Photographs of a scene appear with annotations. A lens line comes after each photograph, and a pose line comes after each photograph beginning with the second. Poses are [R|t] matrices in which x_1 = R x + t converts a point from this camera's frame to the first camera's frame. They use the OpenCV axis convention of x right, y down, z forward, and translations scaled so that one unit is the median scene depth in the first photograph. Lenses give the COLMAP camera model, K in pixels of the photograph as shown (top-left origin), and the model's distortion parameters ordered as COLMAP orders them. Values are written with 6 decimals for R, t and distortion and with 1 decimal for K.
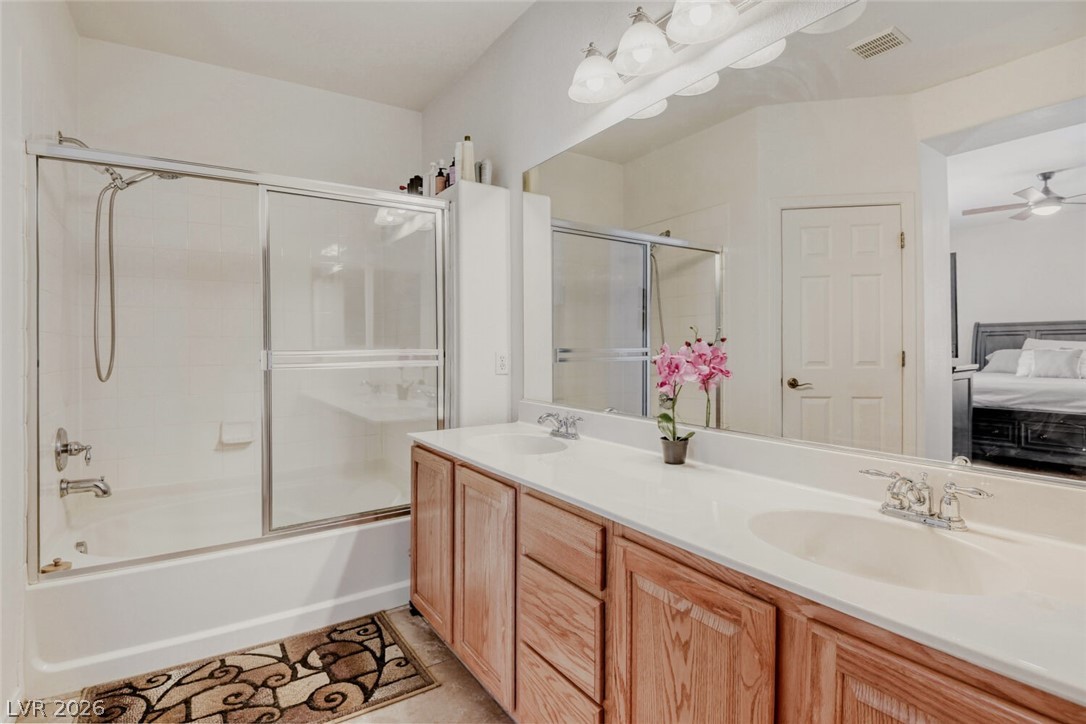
lens RADIAL K [[508.8, 0, 545.9], [0, 508.8, 352.9], [0, 0, 1]] dist [-0.011637, -0.013232]
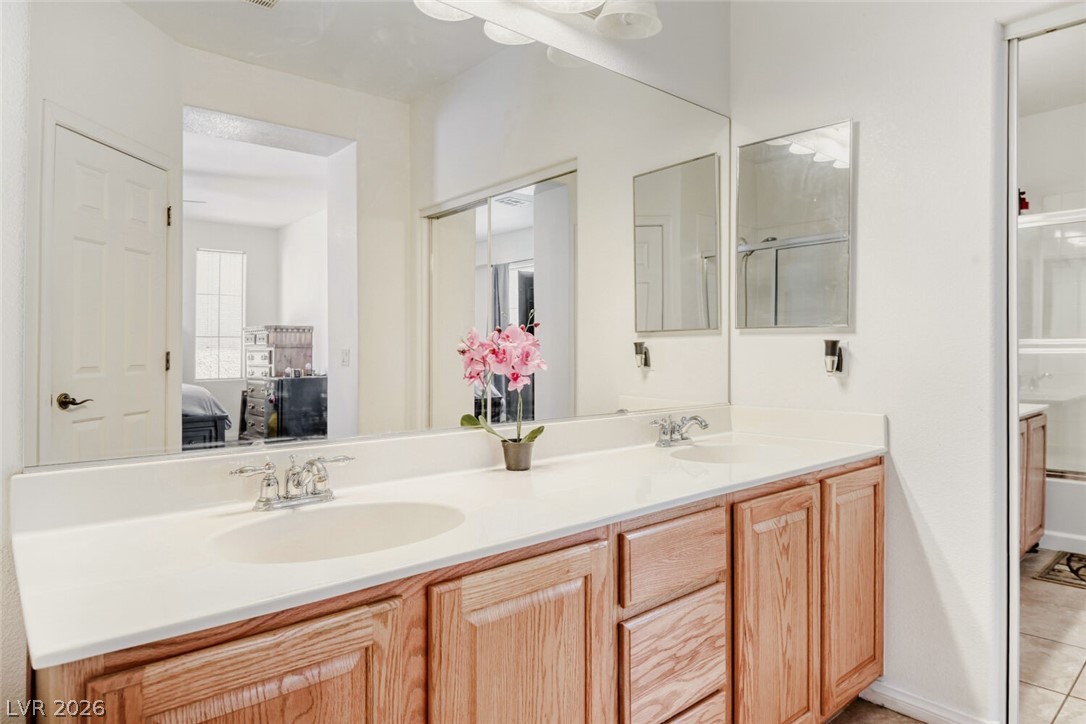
lens RADIAL K [[646.6, 0, 542.5], [0, 646.6, 356.6], [0, 0, 1]] dist [-0.006132, -0.000493]
pose [[-0.103731, 0.000332, 0.994605, -1.046582], [0.015580, 0.999878, 0.001291, 0.034814], [-0.994483, 0.015630, -0.103724, 1.371609]]
